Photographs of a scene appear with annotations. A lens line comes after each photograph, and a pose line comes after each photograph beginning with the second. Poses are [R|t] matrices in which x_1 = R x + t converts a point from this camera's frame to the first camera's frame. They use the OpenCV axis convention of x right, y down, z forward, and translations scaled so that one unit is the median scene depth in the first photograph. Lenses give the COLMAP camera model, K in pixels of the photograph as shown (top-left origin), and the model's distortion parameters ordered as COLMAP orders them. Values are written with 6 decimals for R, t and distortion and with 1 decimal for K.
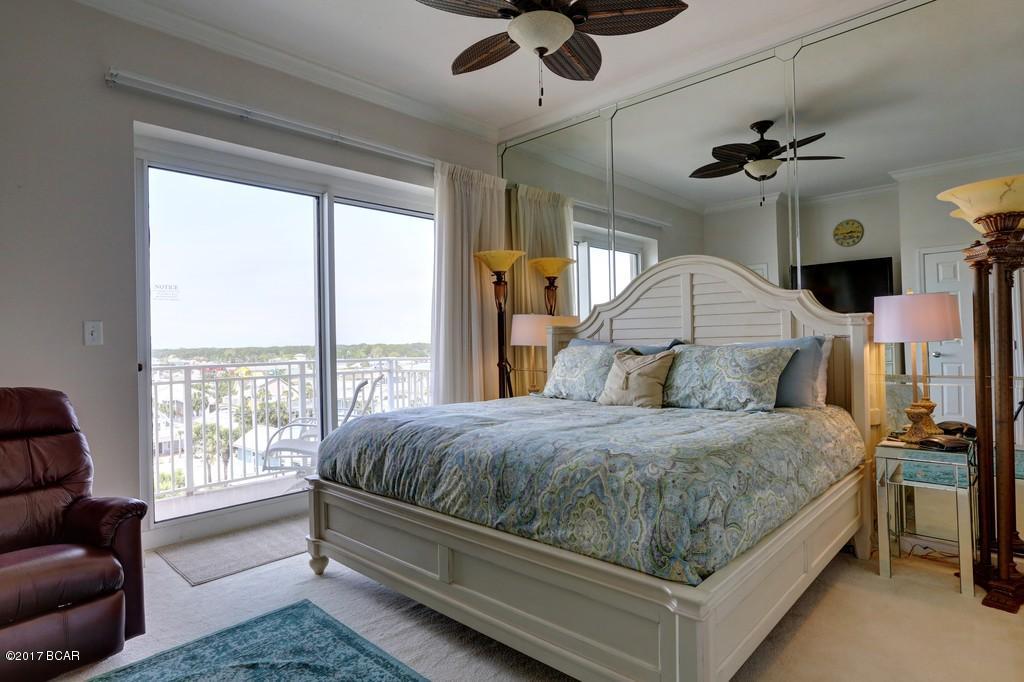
lens RADIAL K [[564.0, 0, 512.0], [0, 564.0, 341.0], [0, 0, 1]] dist [-0.054274, 0.043860]
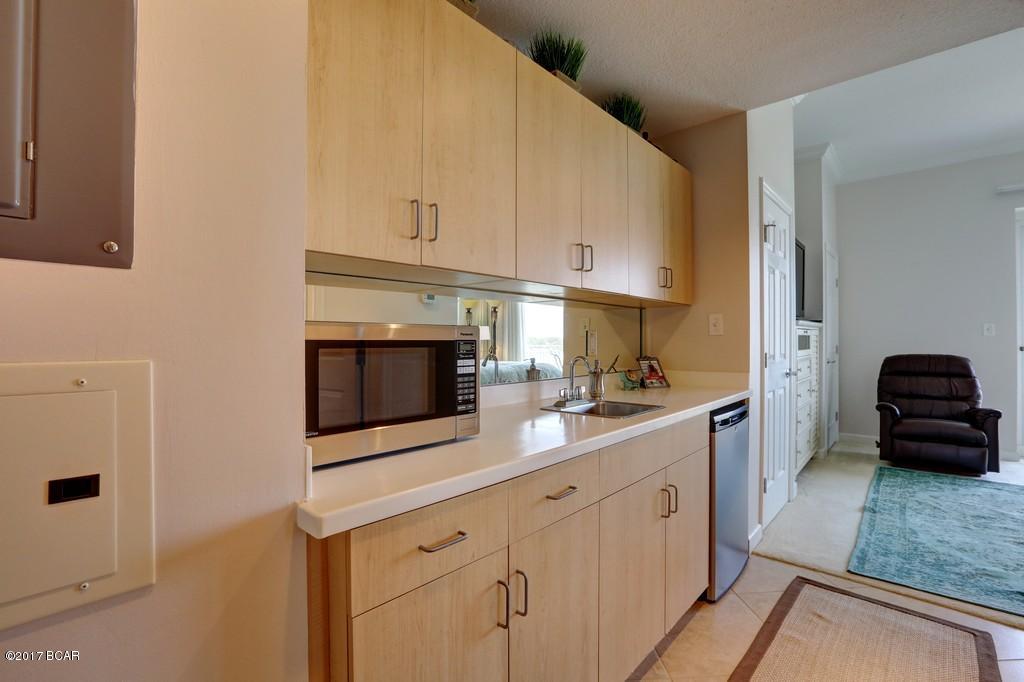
lens RADIAL K [[447.8, 0, 512.0], [0, 447.8, 341.0], [0, 0, 1]] dist [-0.022497, -0.000098]
pose [[0.007077, 0.012914, -0.999892, 0.864776], [0.010599, 0.999859, 0.012989, -0.013750], [0.999919, -0.010690, 0.006939, -0.766151]]
